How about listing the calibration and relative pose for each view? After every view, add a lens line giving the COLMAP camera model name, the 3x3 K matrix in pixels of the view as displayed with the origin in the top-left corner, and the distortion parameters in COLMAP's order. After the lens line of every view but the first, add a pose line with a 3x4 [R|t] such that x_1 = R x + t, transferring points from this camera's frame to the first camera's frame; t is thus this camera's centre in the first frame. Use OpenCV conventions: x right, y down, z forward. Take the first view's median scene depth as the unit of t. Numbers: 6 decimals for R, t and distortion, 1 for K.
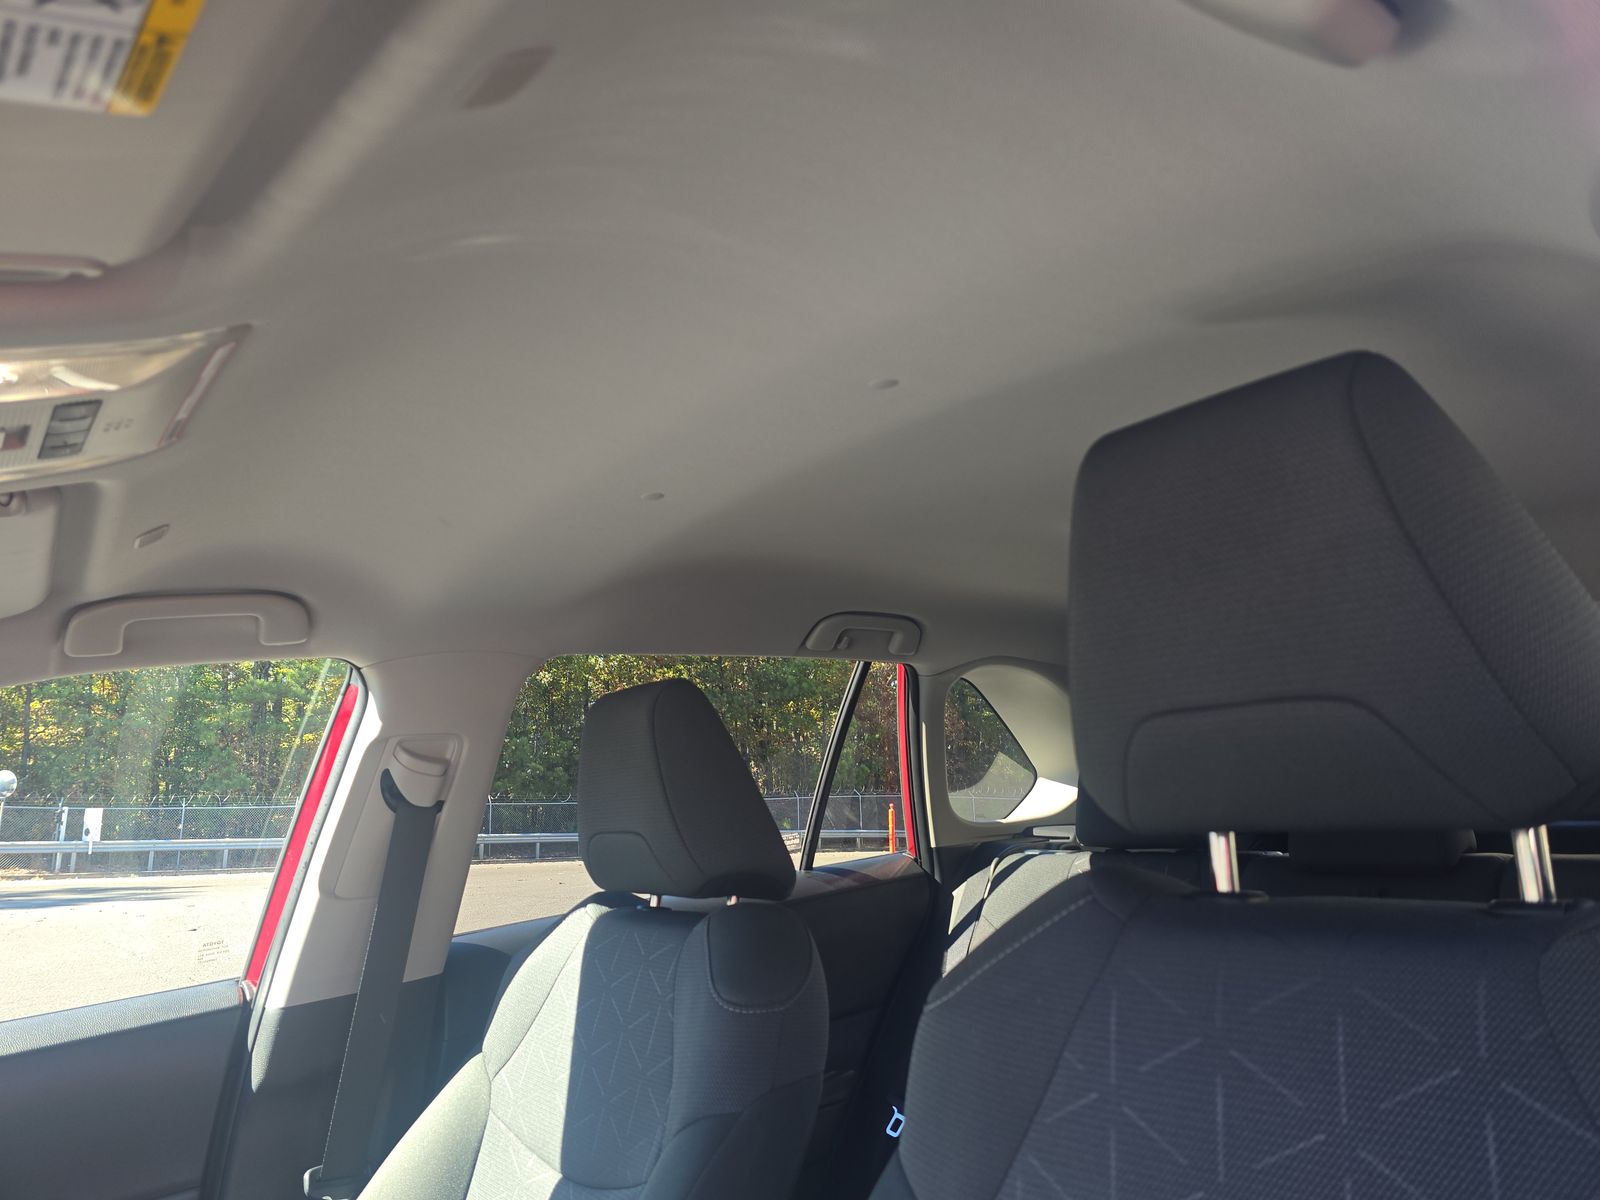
lens RADIAL K [[1105.7, 0, 800.0], [0, 1105.7, 600.0], [0, 0, 1]] dist [0.104732, -0.101333]
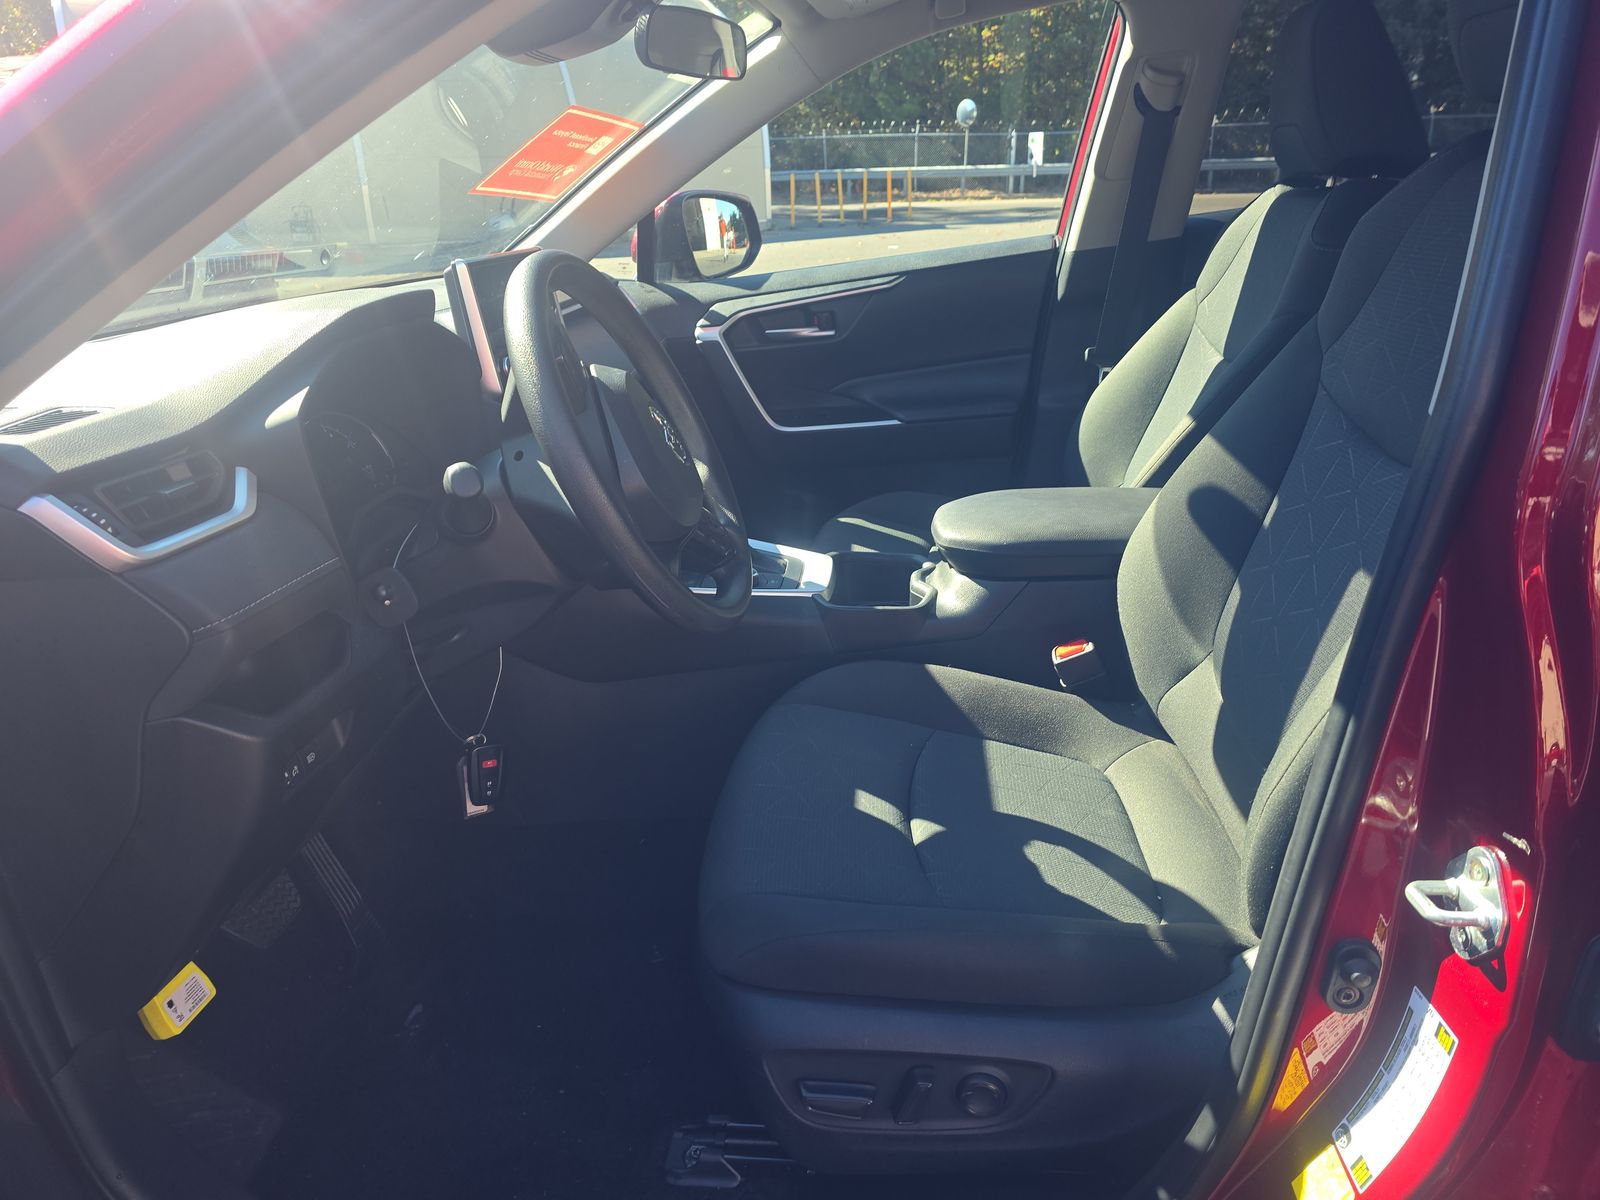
lens RADIAL K [[1105.7, 0, 800.0], [0, 1105.7, 600.0], [0, 0, 1]] dist [0.104732, -0.101333]
pose [[0.735069, 0.238074, -0.634819, 0.347241], [0.148170, 0.857278, 0.493071, -0.050228], [0.661604, -0.456502, 0.594883, -0.385436]]
